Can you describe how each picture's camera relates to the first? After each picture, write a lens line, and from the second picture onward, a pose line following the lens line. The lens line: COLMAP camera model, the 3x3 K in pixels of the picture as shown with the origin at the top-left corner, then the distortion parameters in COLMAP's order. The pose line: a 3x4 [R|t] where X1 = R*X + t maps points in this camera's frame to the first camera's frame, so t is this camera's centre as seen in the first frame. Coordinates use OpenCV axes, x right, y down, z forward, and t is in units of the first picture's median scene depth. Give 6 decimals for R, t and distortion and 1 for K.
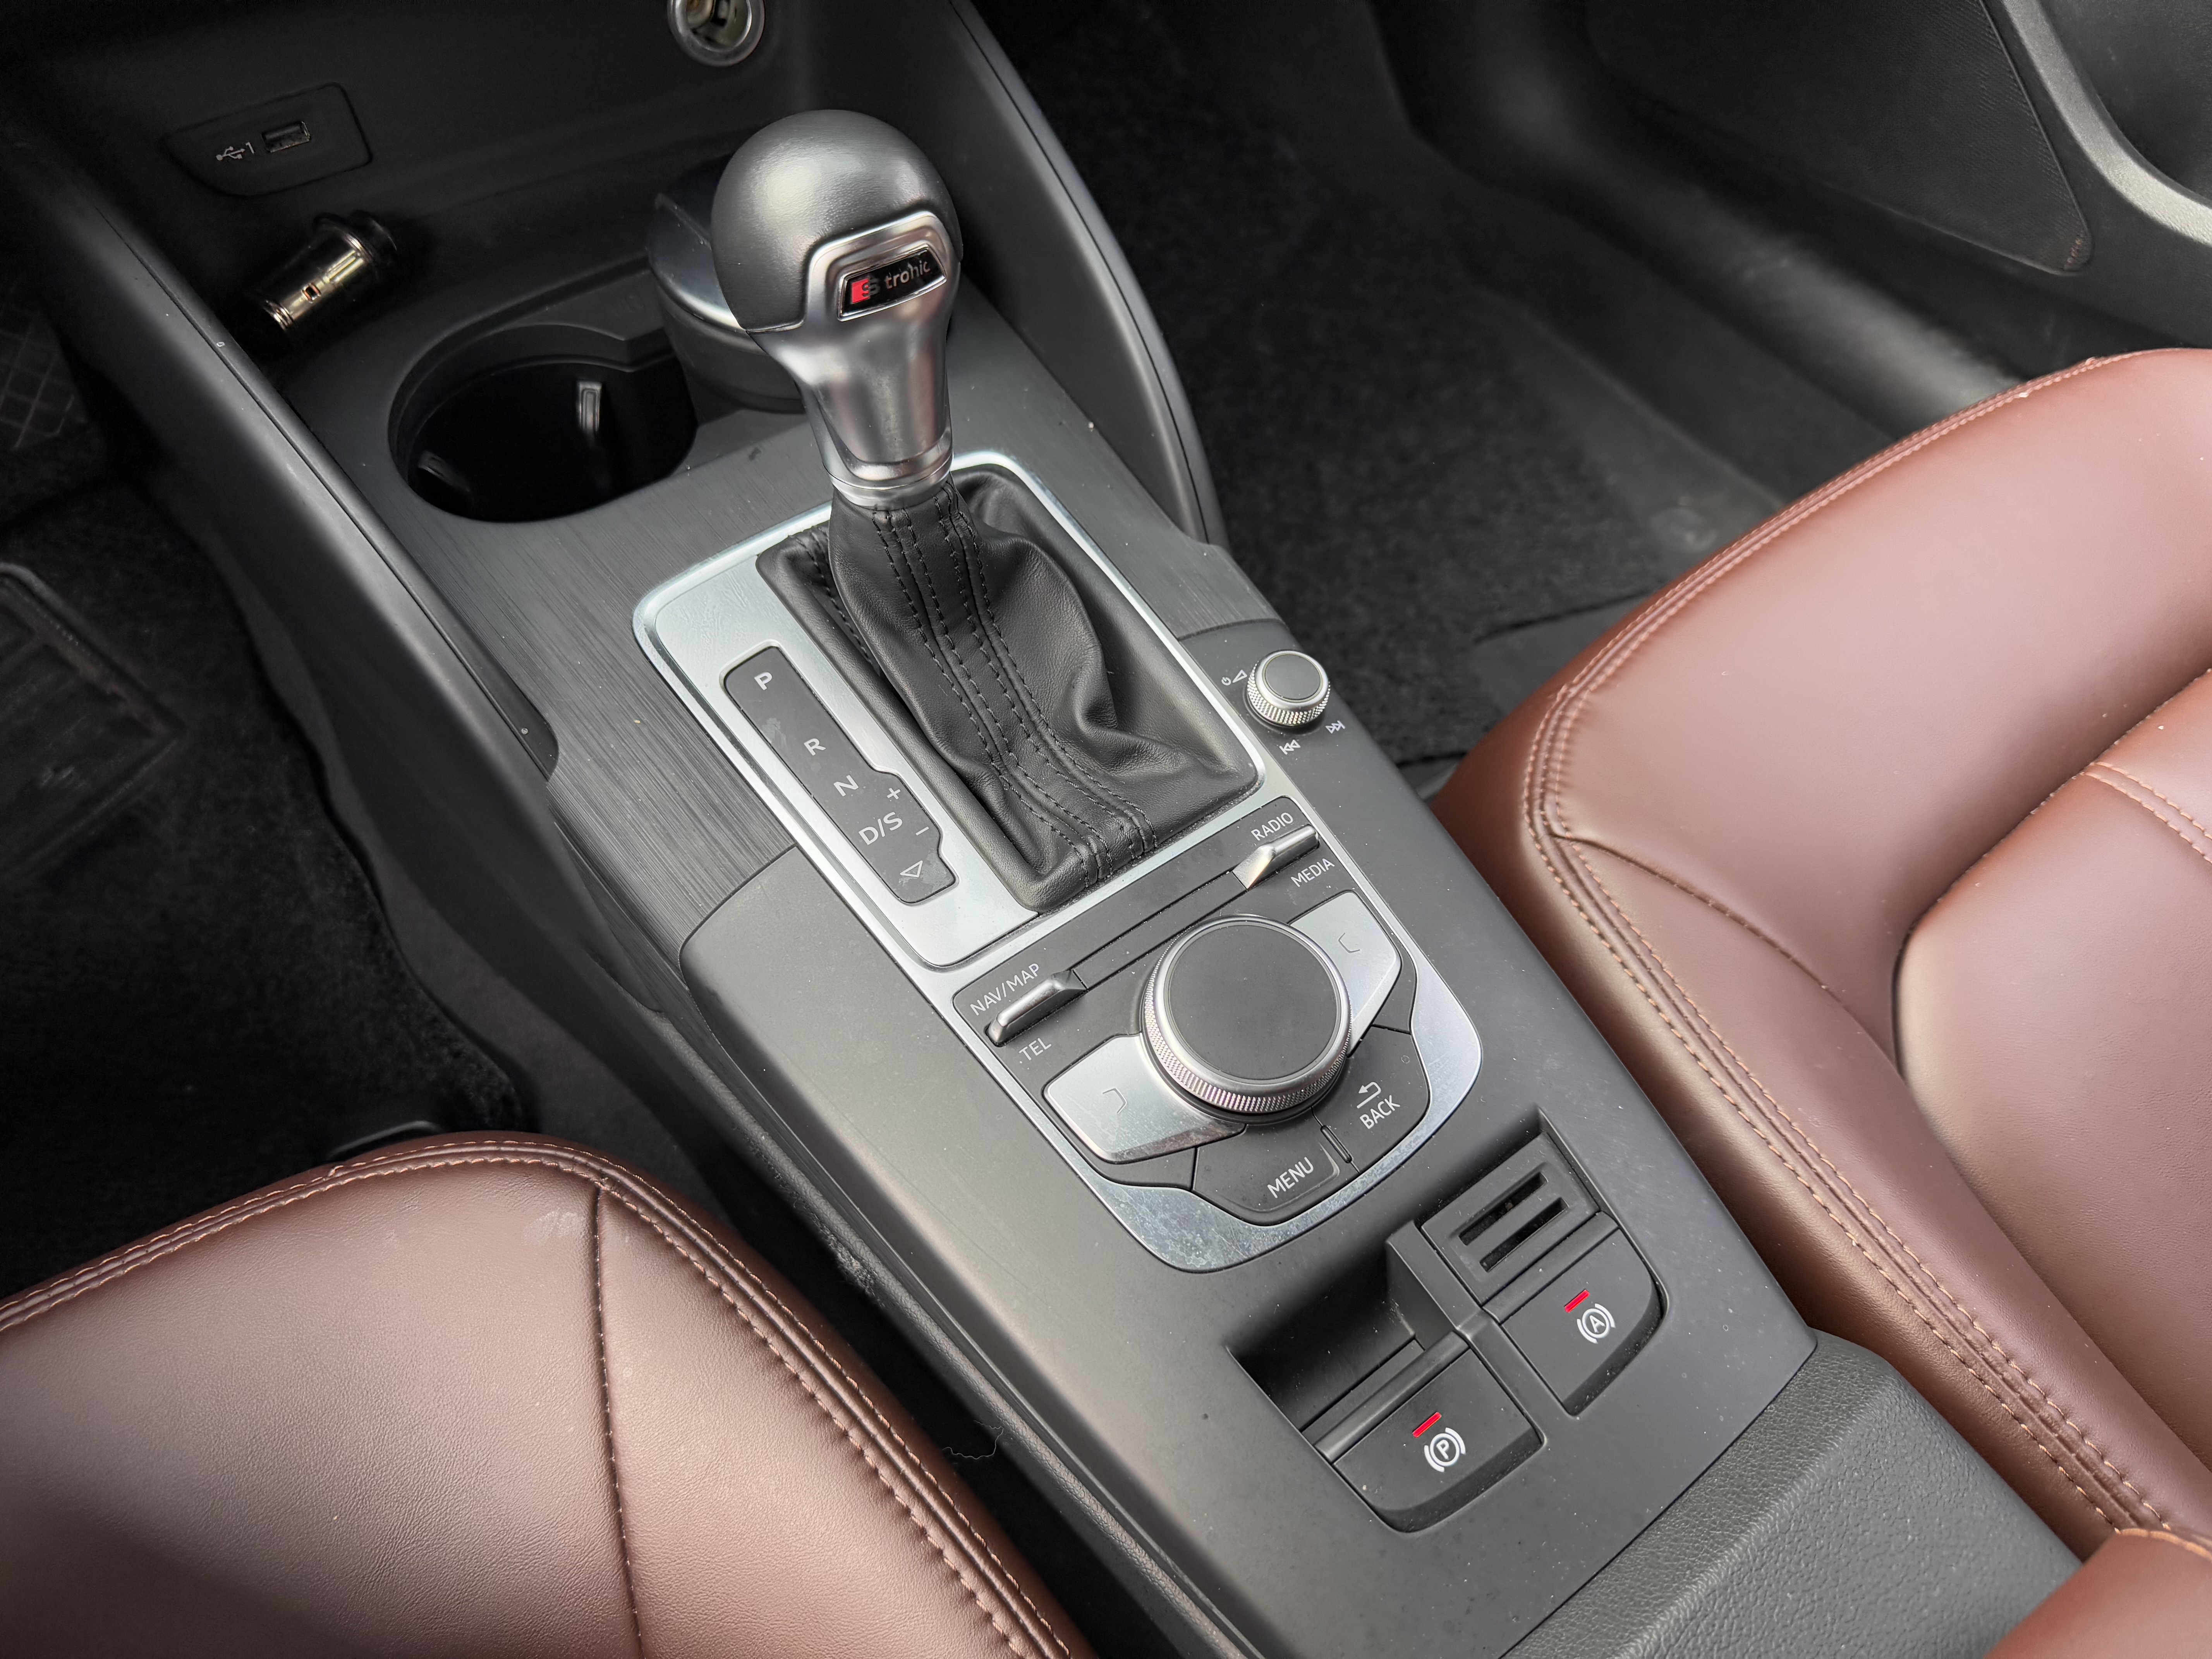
lens RADIAL K [[1559.4, 0, 1119.8], [0, 1559.4, 814.6], [0, 0, 1]] dist [0.074215, -0.087567]
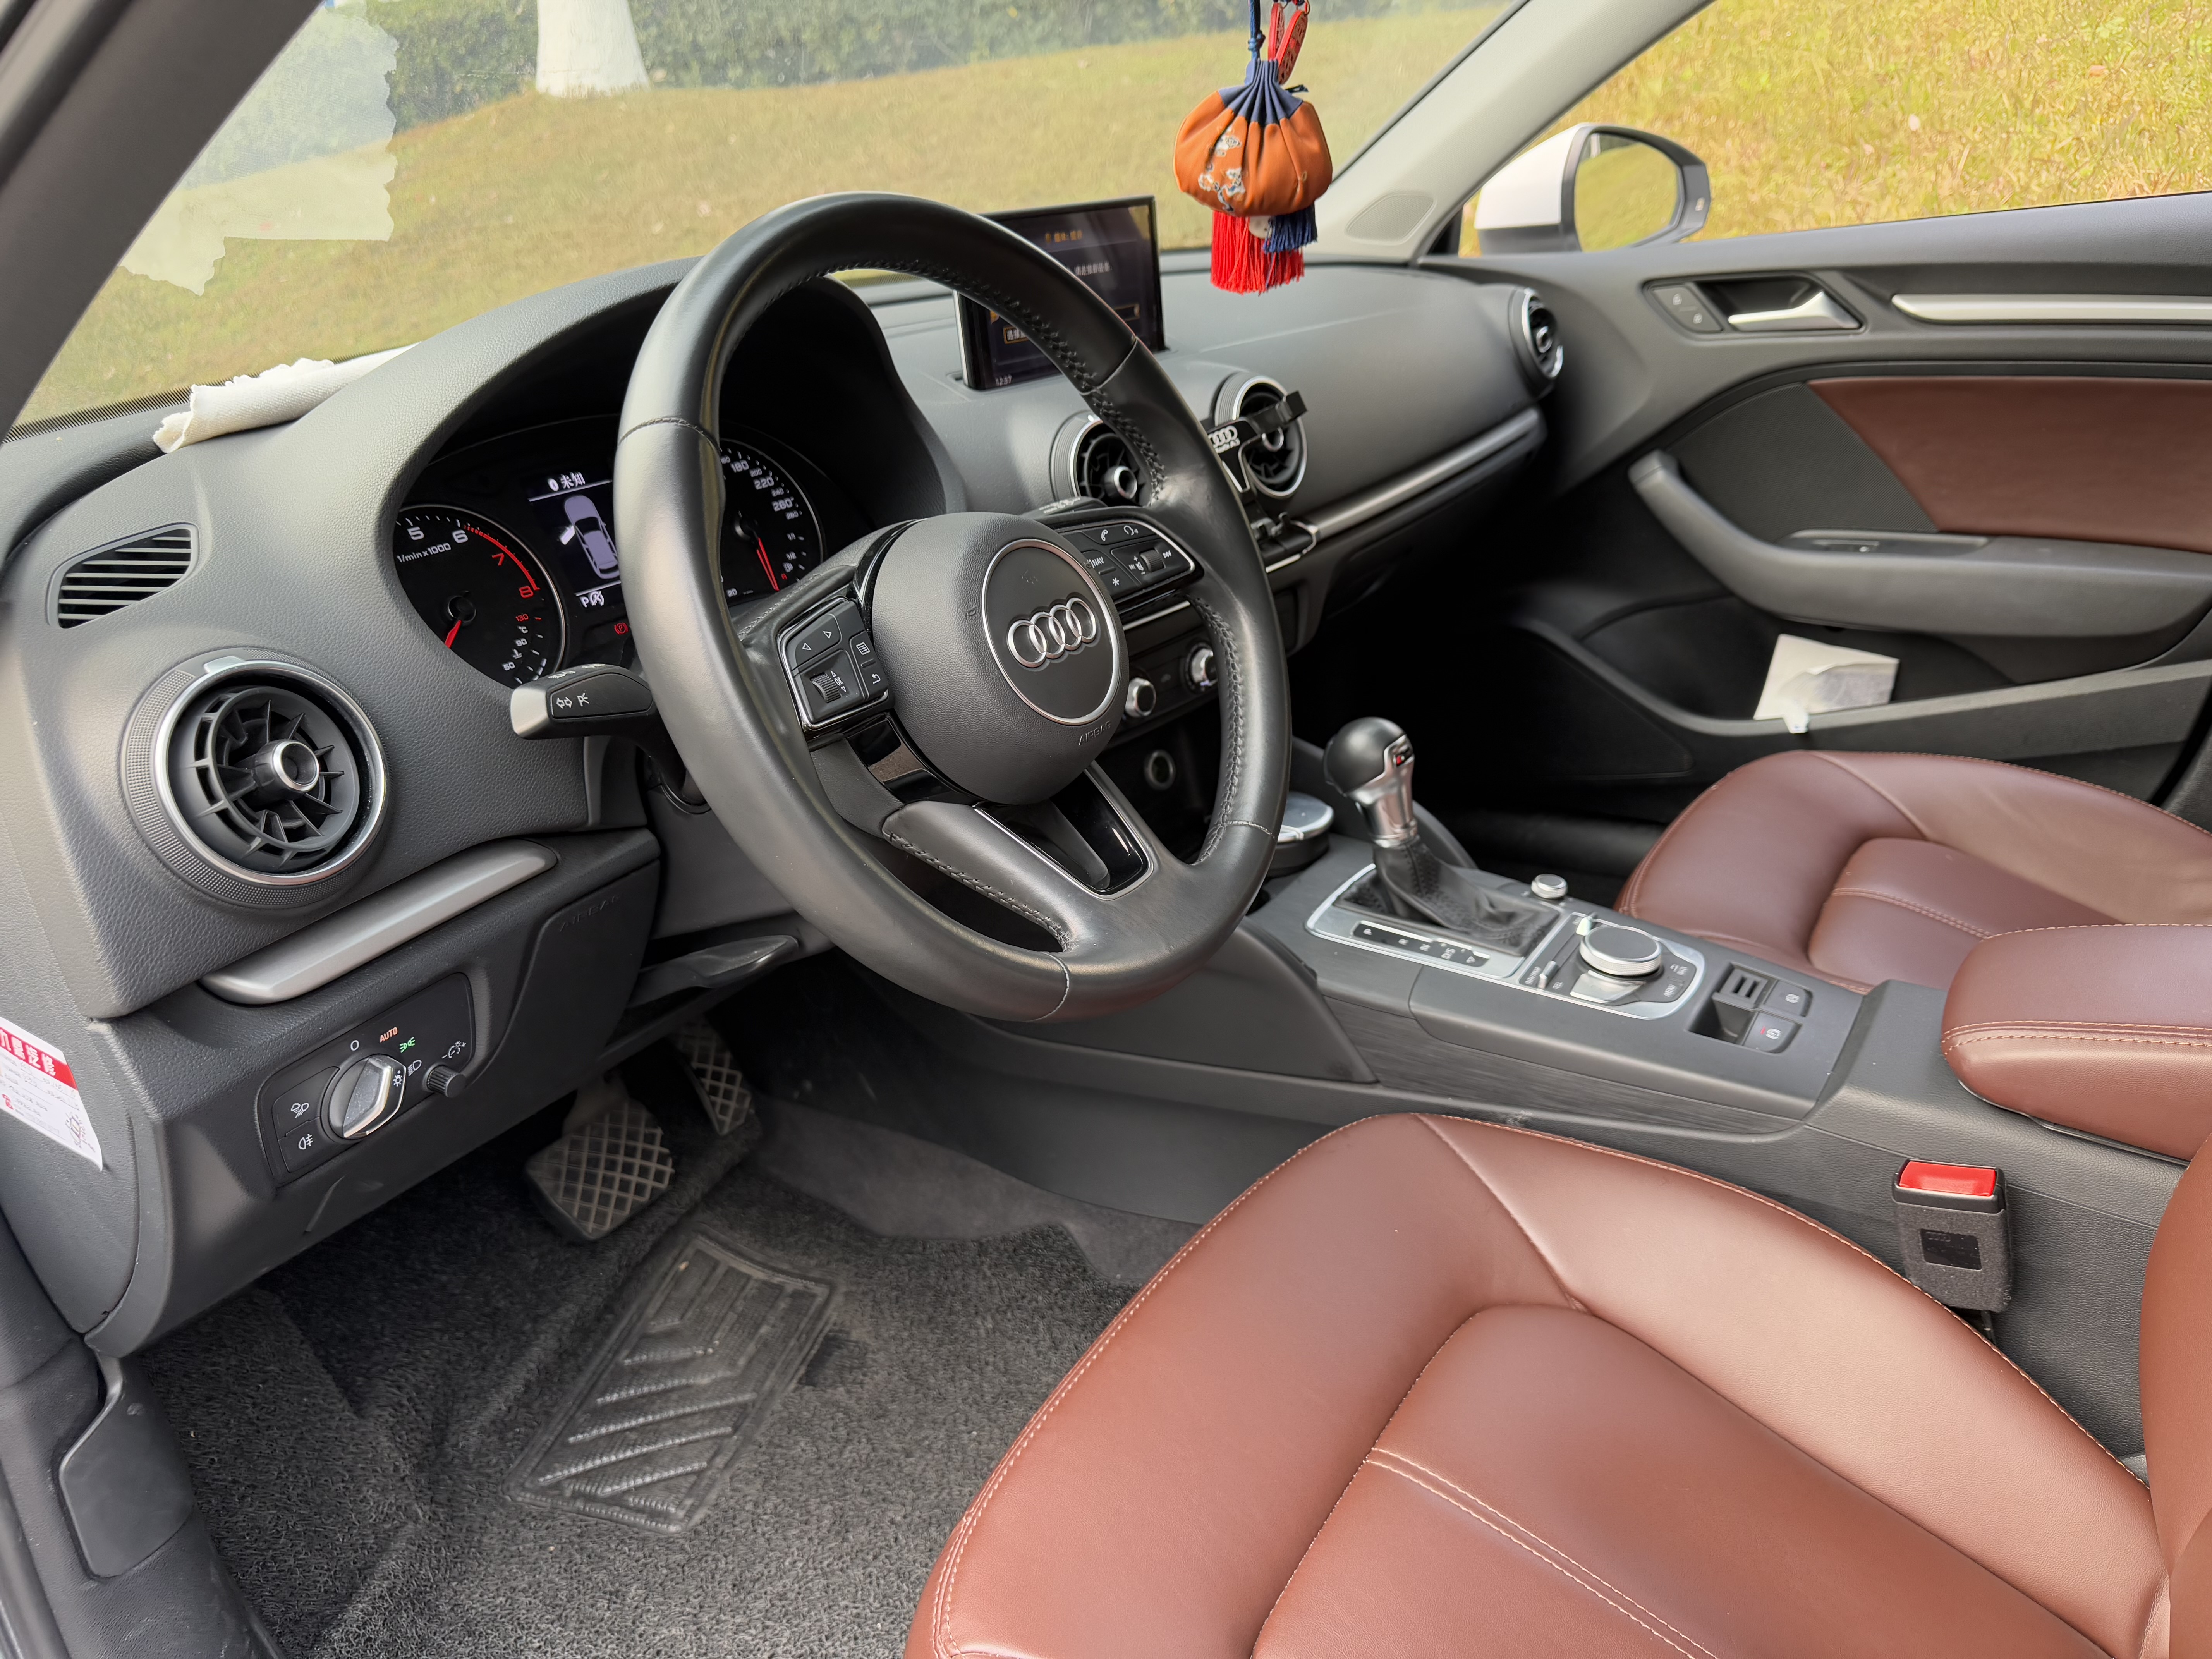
lens RADIAL K [[1559.4, 0, 1119.8], [0, 1559.4, 814.6], [0, 0, 1]] dist [0.074215, -0.087567]
pose [[0.933515, -0.247060, 0.259828, -1.240540], [0.347134, 0.804122, -0.482583, 0.852871], [-0.089706, 0.540693, 0.836423, -1.191370]]
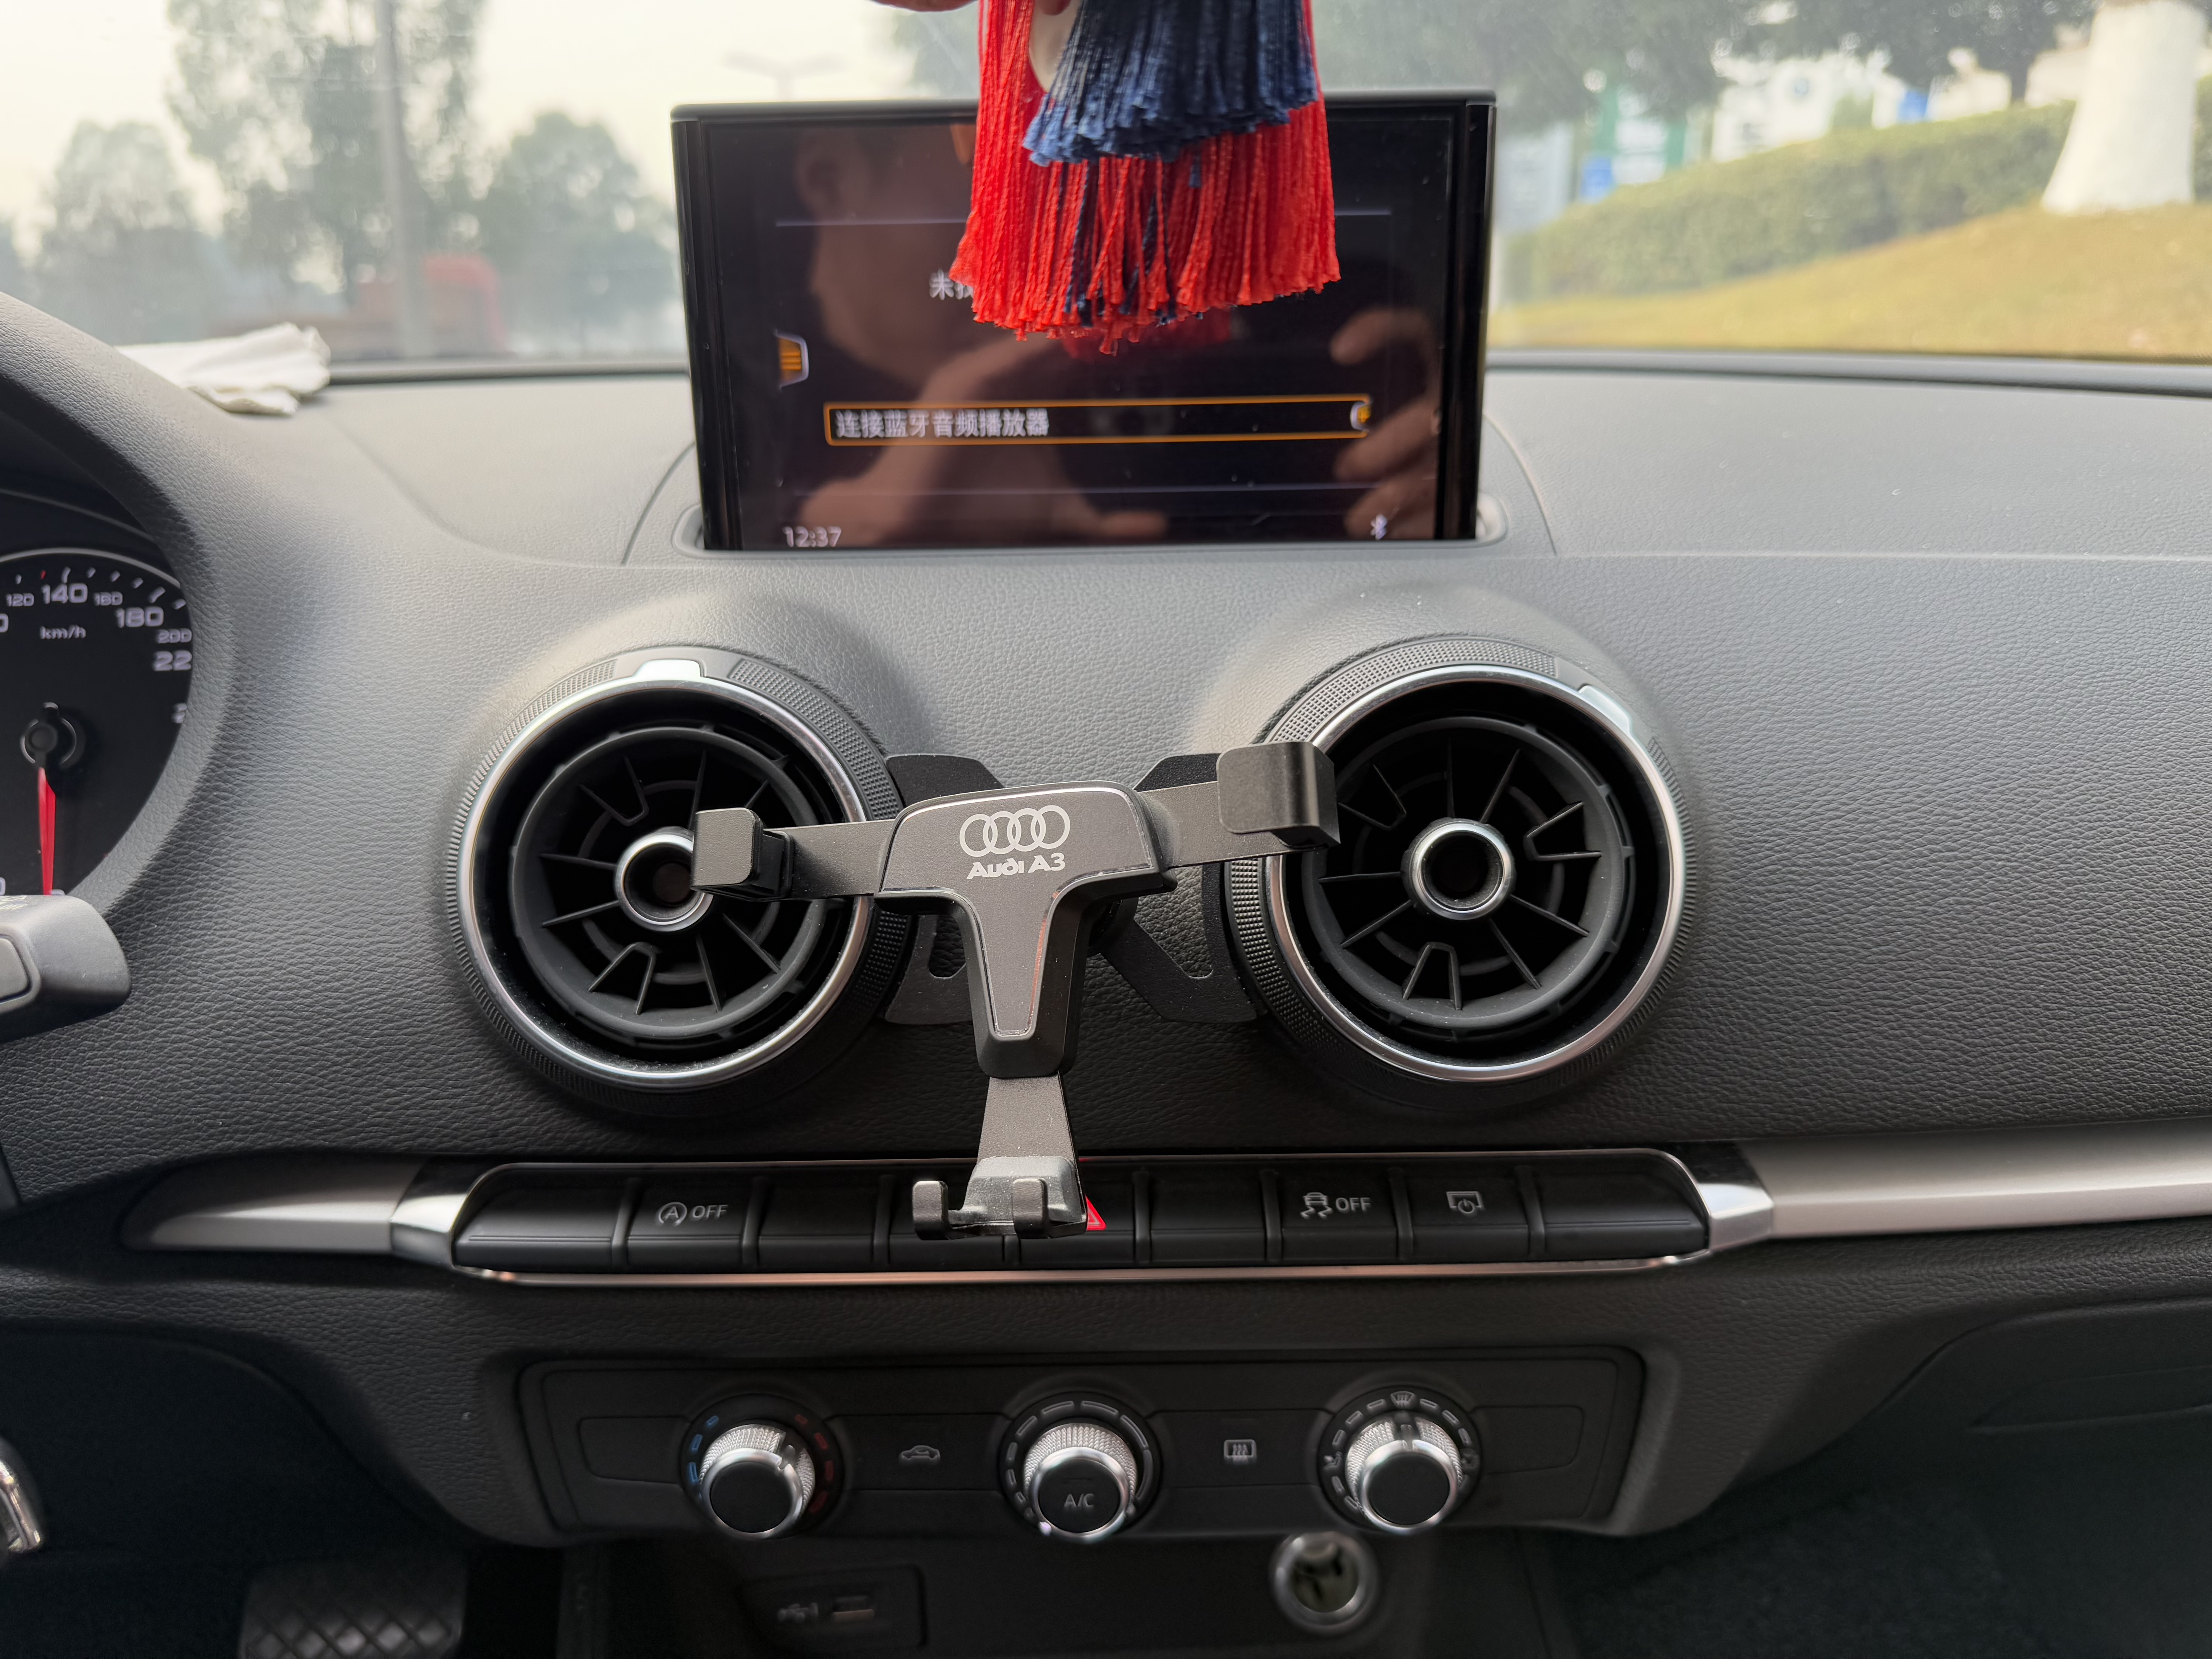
lens RADIAL K [[1579.7, 0, 1106.0], [0, 1579.7, 829.5], [0, 0, 1]] dist [0.150393, -0.214703]
pose [[0.858075, 0.072716, -0.508349, 0.101480], [-0.376010, 0.763179, -0.525524, -0.404090], [0.349747, 0.642083, 0.682207, 0.063282]]
